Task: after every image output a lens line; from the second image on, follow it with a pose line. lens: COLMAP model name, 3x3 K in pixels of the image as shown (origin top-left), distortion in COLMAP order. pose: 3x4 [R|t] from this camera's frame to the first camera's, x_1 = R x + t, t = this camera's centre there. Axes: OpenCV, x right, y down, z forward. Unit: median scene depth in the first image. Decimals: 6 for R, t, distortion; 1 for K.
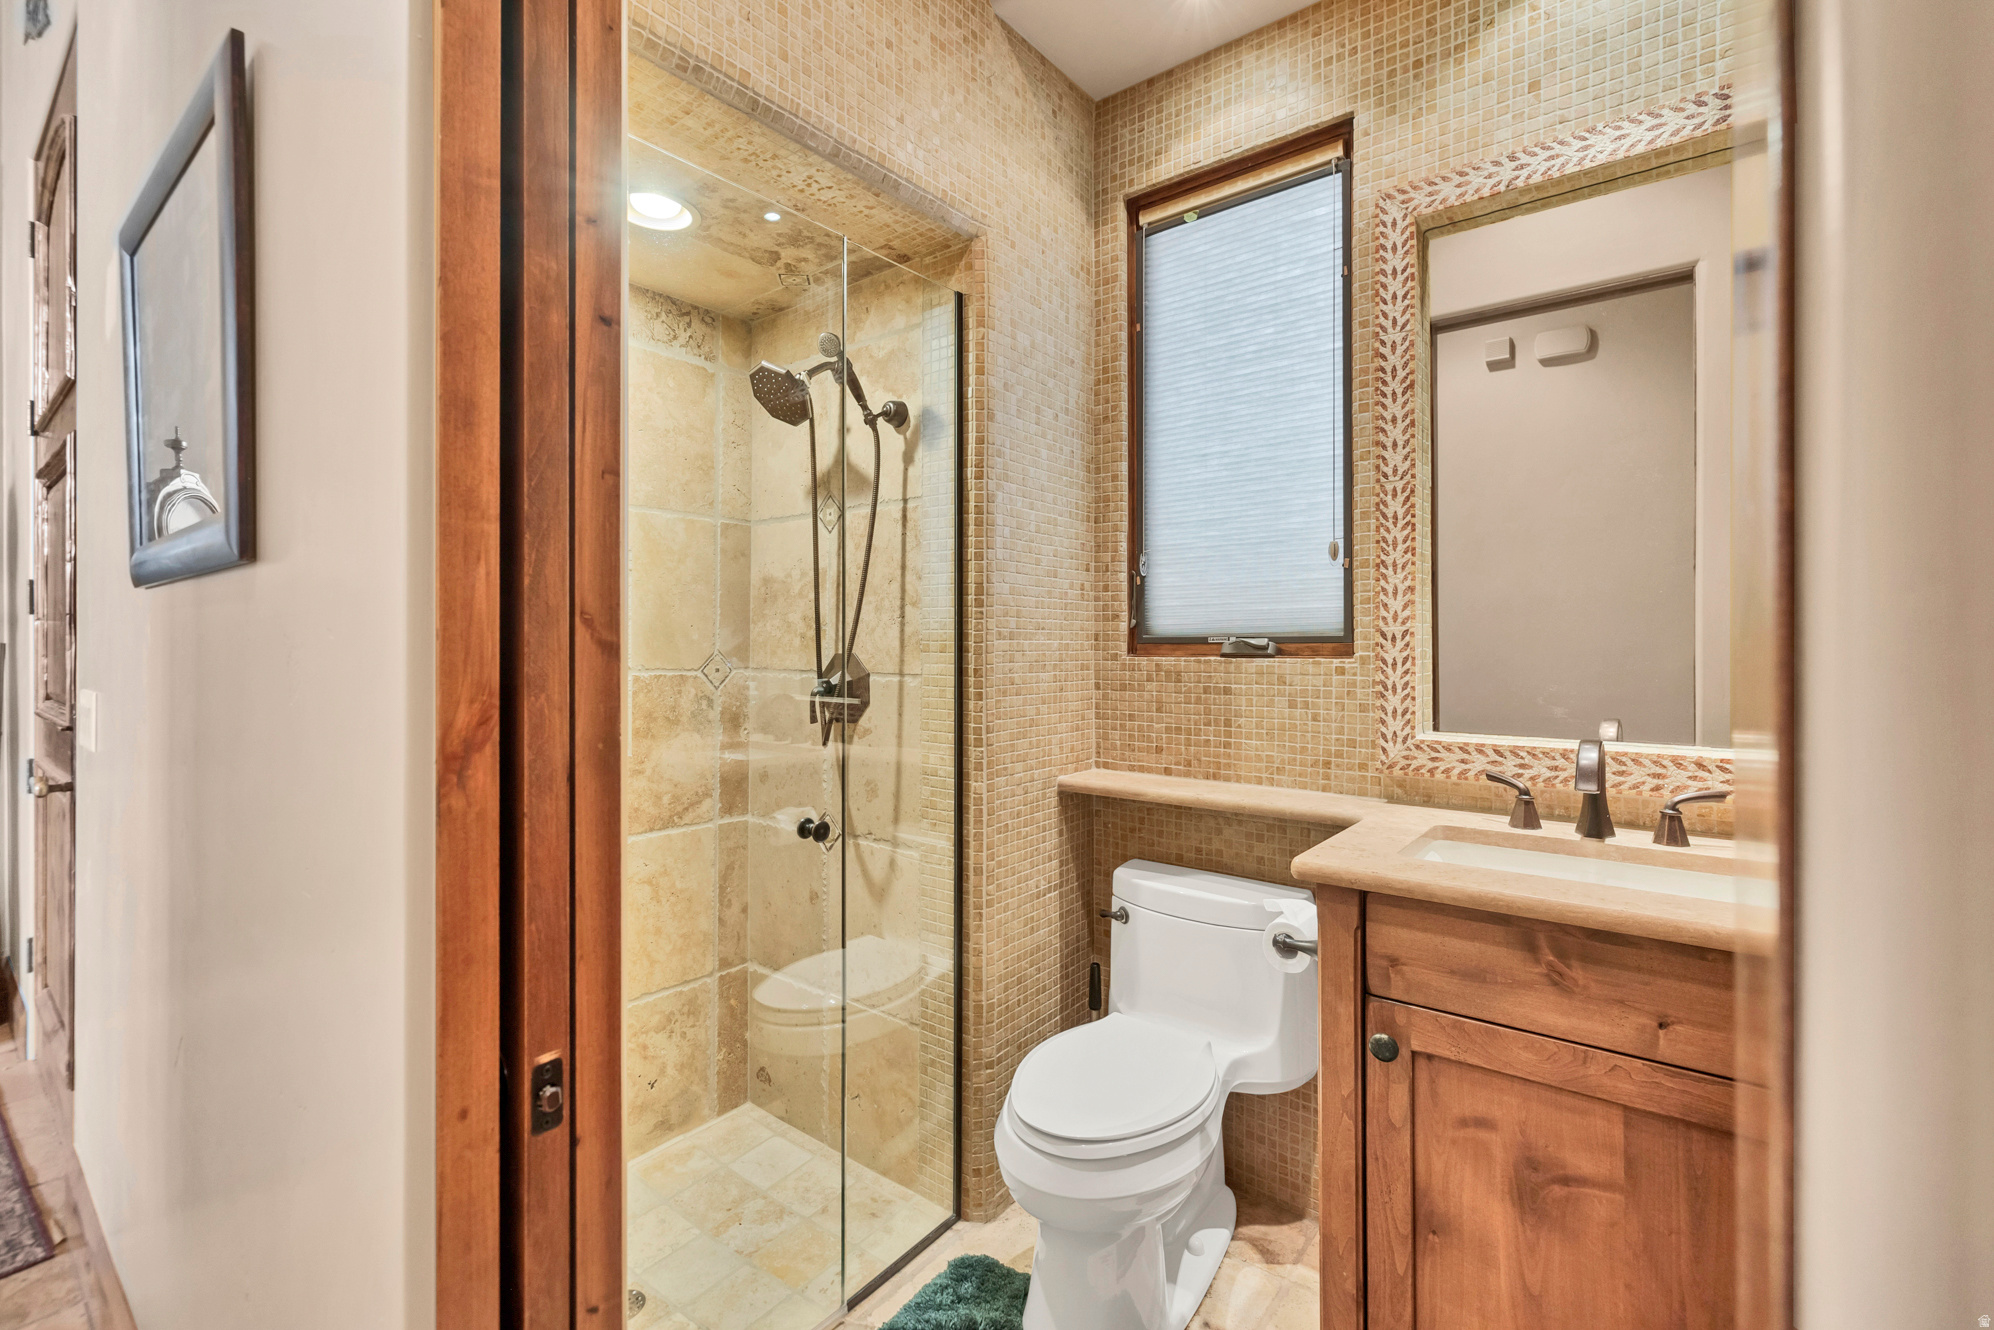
lens RADIAL K [[862.4, 0, 1008.8], [0, 862.4, 649.8], [0, 0, 1]] dist [0.001278, -0.000697]
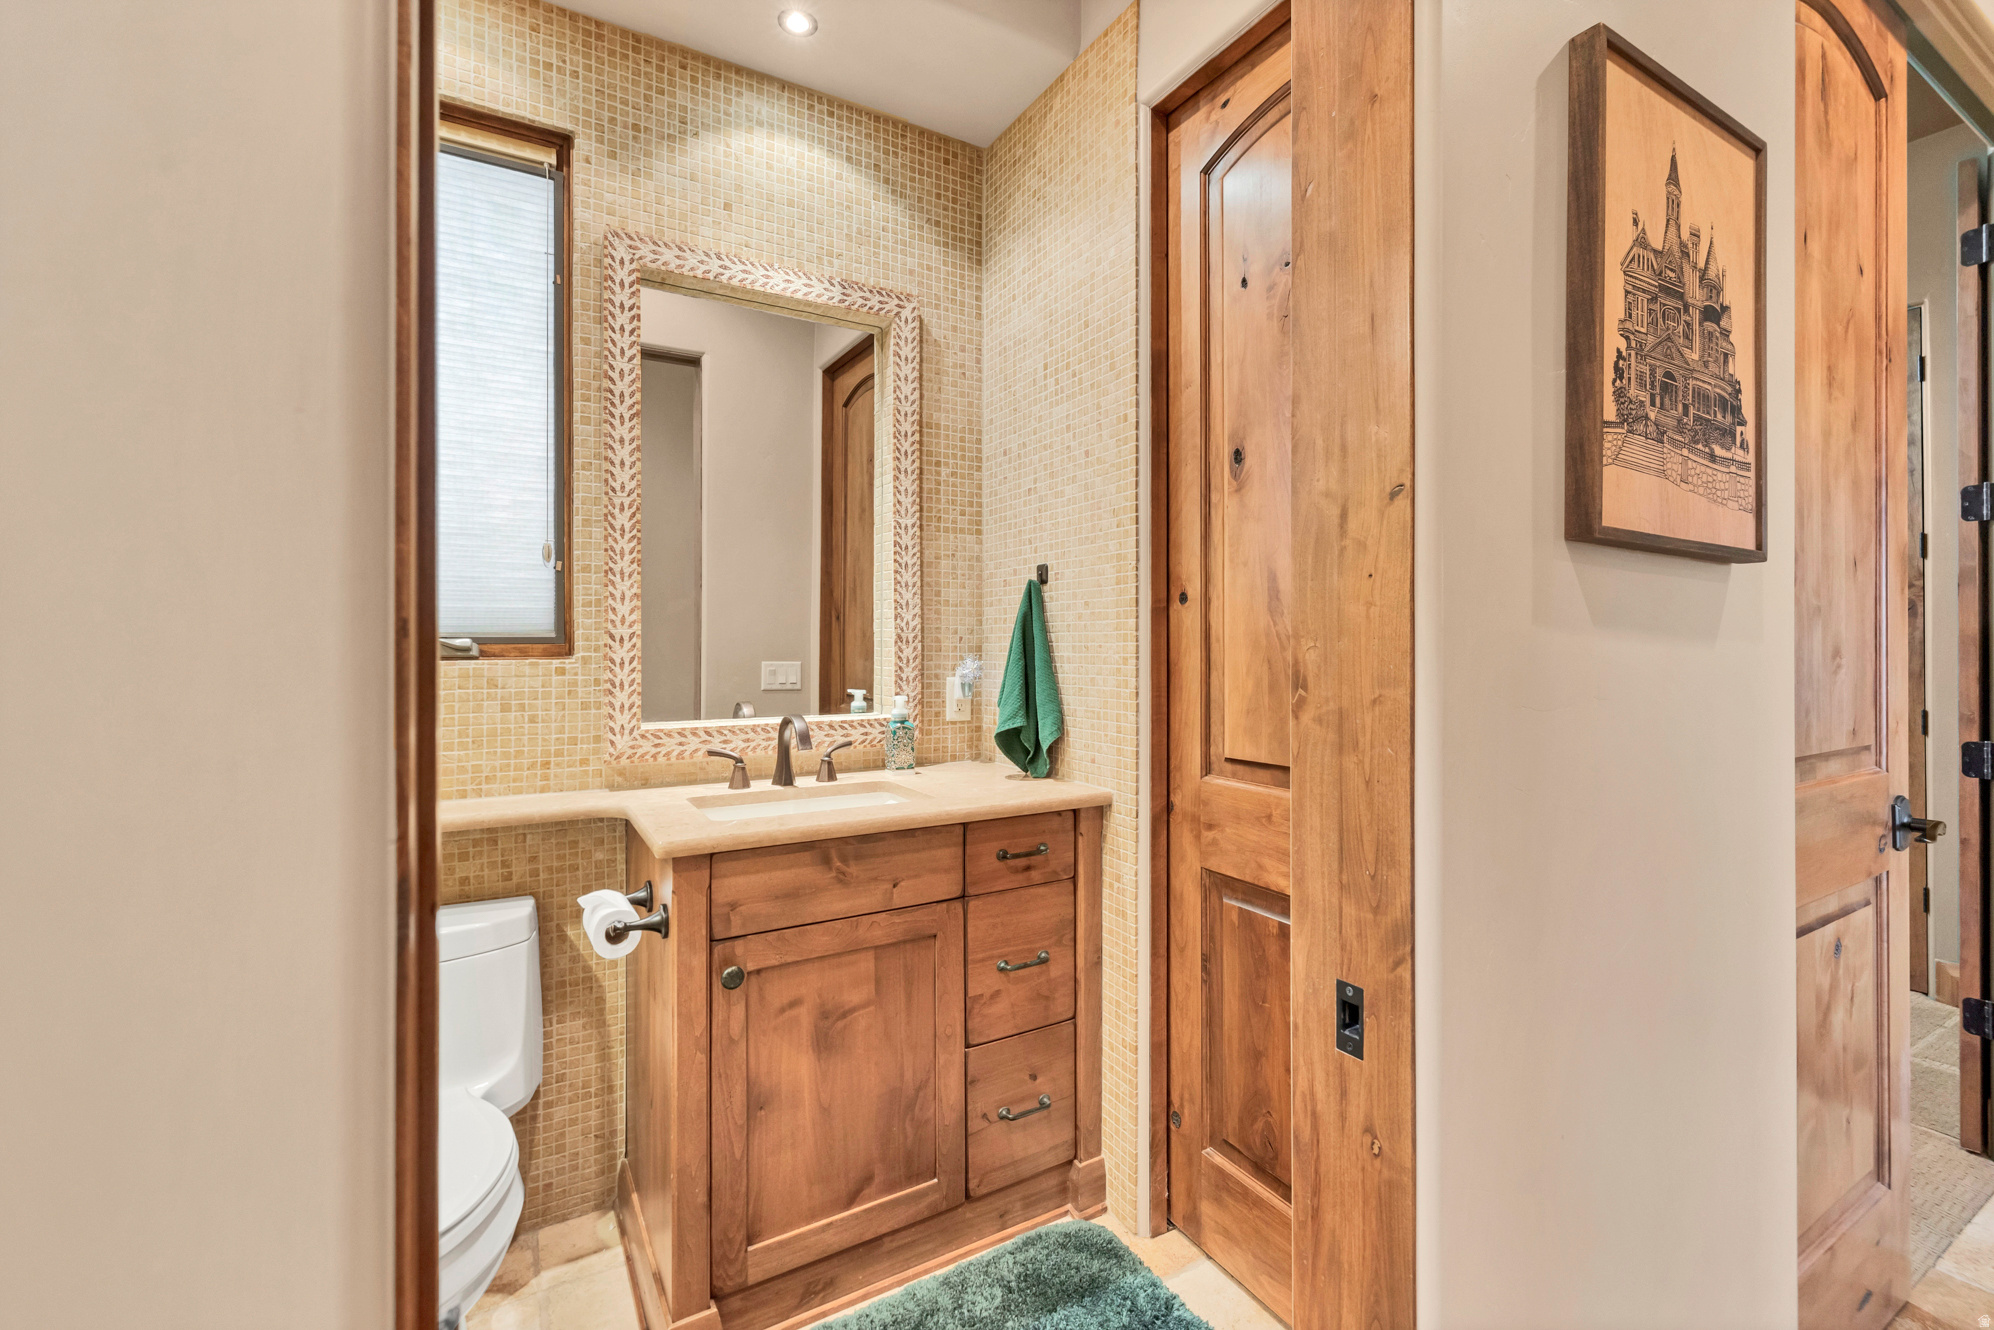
lens RADIAL K [[862.4, 0, 1013.9], [0, 862.4, 653.0], [0, 0, 1]] dist [0.001278, -0.000697]
pose [[0.356387, -0.007467, 0.934309, -0.401597], [0.005369, 0.999968, 0.005943, -0.000483], [-0.934323, 0.002899, 0.356415, 0.142969]]
